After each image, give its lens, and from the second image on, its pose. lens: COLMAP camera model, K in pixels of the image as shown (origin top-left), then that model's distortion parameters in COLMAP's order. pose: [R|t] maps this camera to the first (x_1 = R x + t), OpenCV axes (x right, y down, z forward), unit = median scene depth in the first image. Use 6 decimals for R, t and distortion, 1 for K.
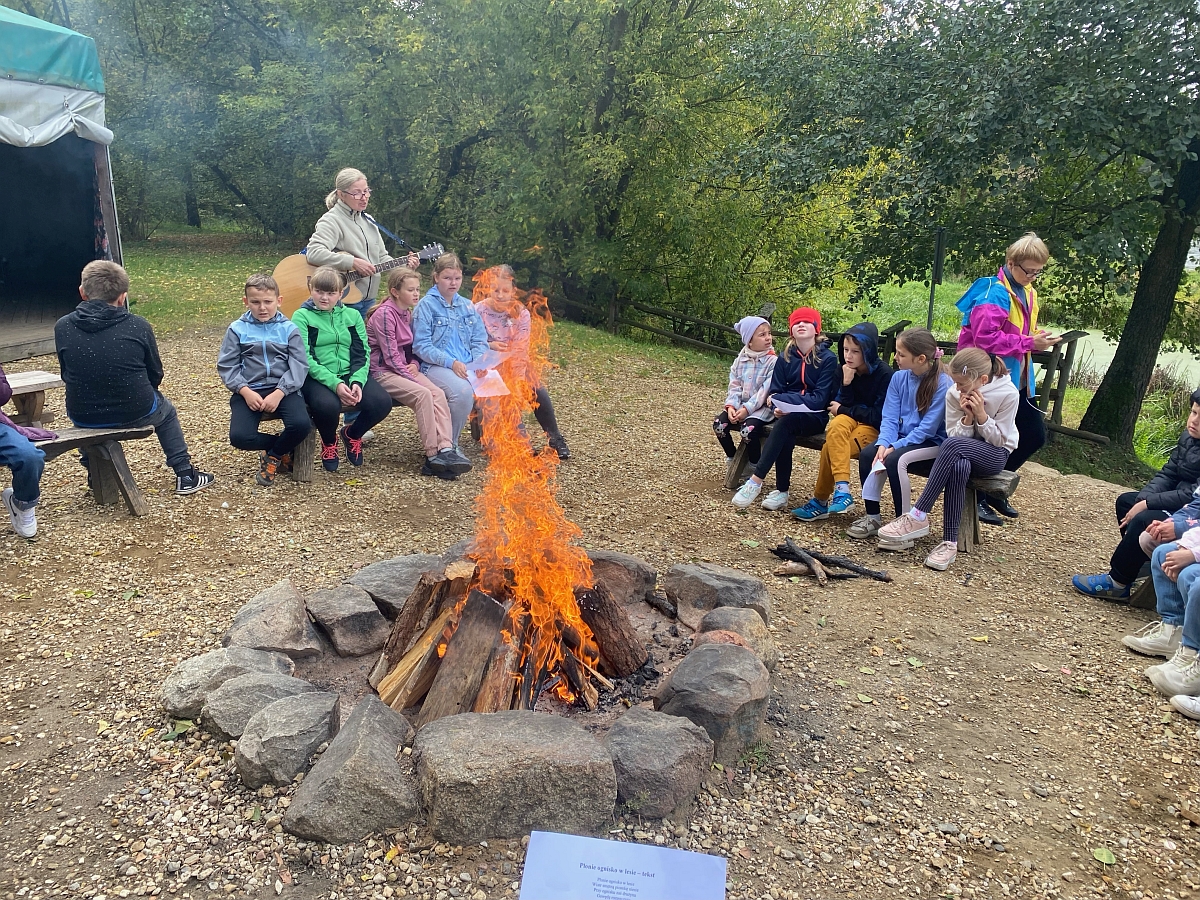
lens RADIAL K [[917.4, 0, 593.9], [0, 917.4, 438.4], [0, 0, 1]] dist [0.008657, -0.003021]
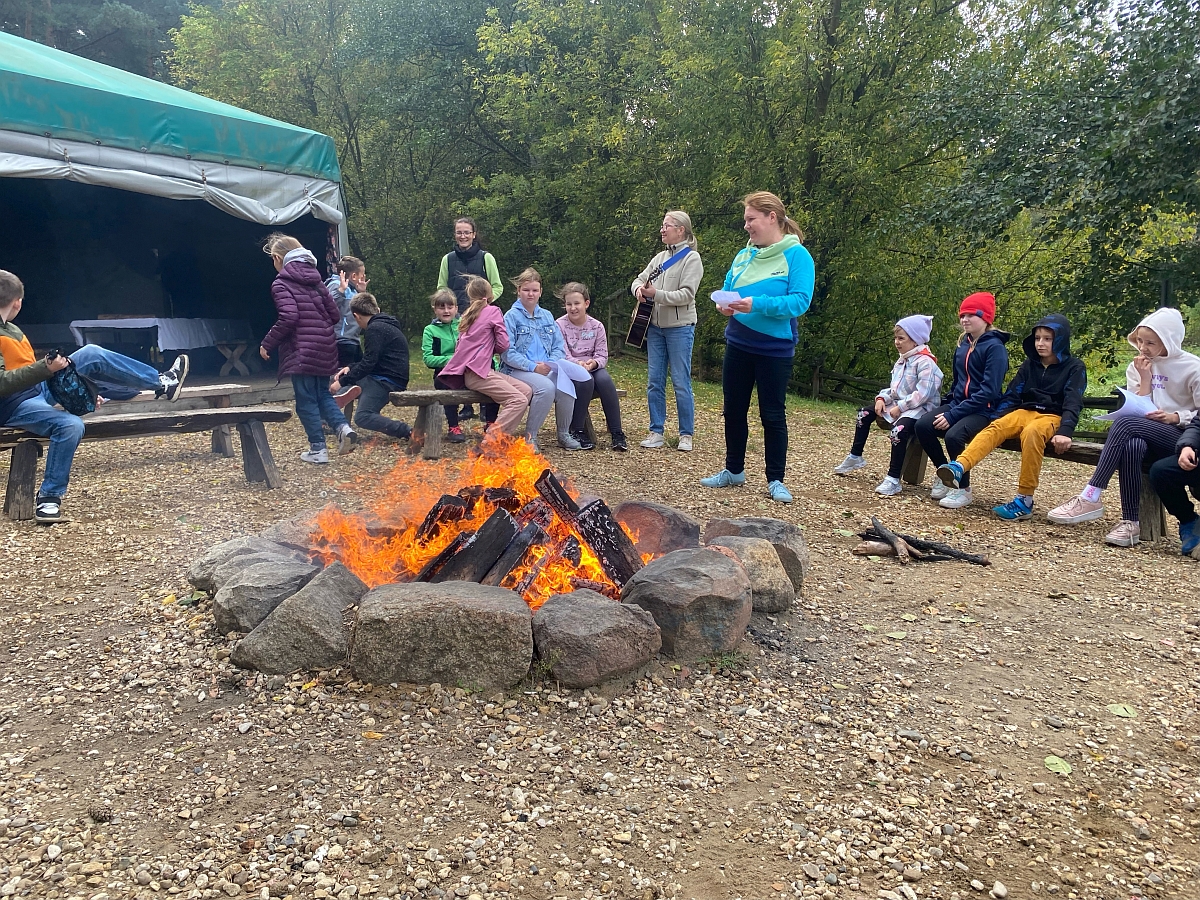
lens RADIAL K [[917.4, 0, 594.4], [0, 917.4, 453.5], [0, 0, 1]] dist [0.008657, -0.003021]
pose [[0.961793, 0.007590, -0.273674, 0.310201], [-0.038628, 0.993378, -0.108203, 0.247638], [0.271040, 0.114641, 0.955717, 0.061042]]
